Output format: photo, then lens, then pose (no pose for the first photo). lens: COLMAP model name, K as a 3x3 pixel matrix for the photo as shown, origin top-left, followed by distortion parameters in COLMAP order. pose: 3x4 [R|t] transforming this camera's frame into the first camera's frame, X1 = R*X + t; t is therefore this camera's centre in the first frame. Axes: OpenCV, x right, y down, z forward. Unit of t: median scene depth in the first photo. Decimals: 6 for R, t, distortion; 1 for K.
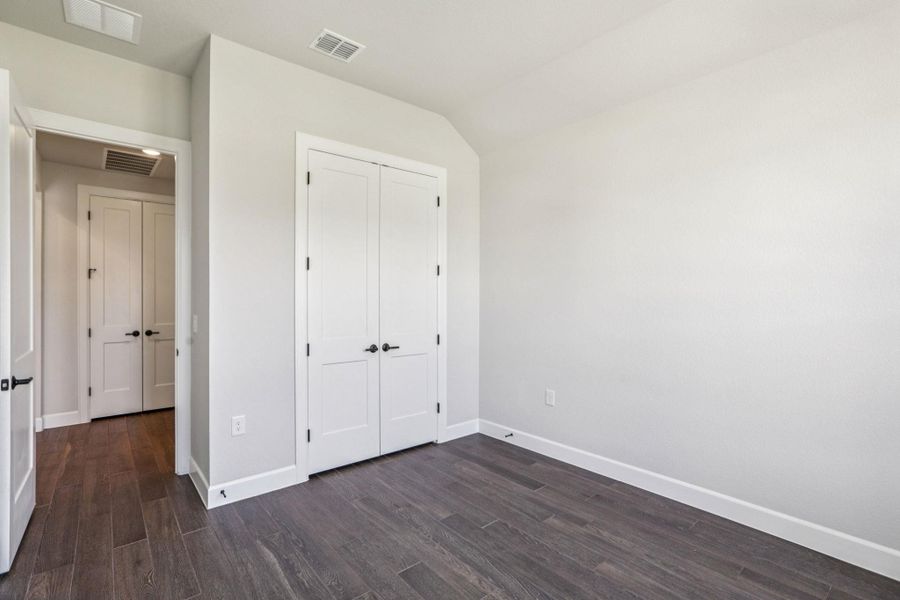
lens RADIAL K [[426.6, 0, 448.9], [0, 426.6, 297.6], [0, 0, 1]] dist [-0.015902, 0.006077]
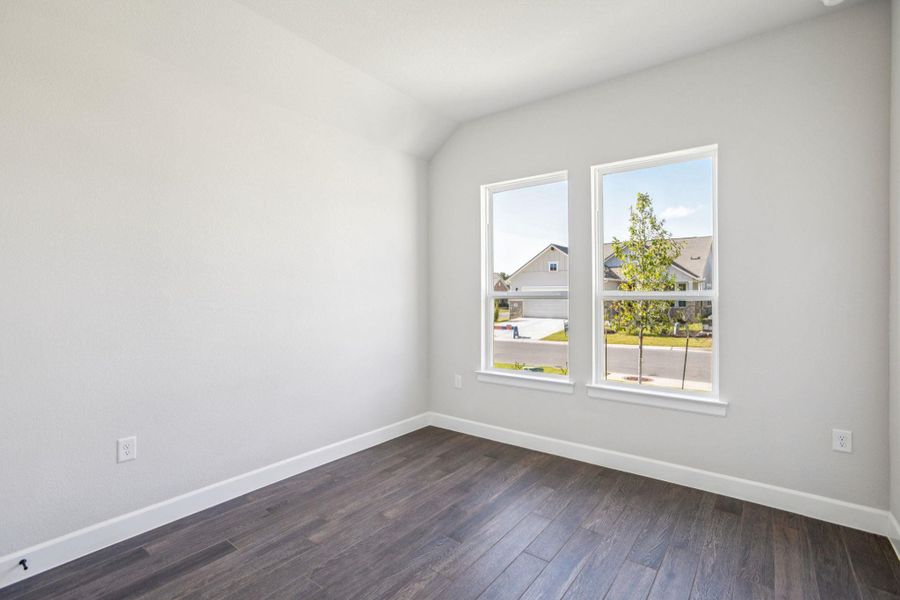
lens RADIAL K [[426.6, 0, 447.8], [0, 426.6, 298.2], [0, 0, 1]] dist [-0.015902, 0.006077]
pose [[-0.227859, -0.007054, 0.973669, -0.741536], [0.006774, 0.999938, 0.008830, -0.006786], [-0.973671, 0.008608, -0.227797, 0.942950]]
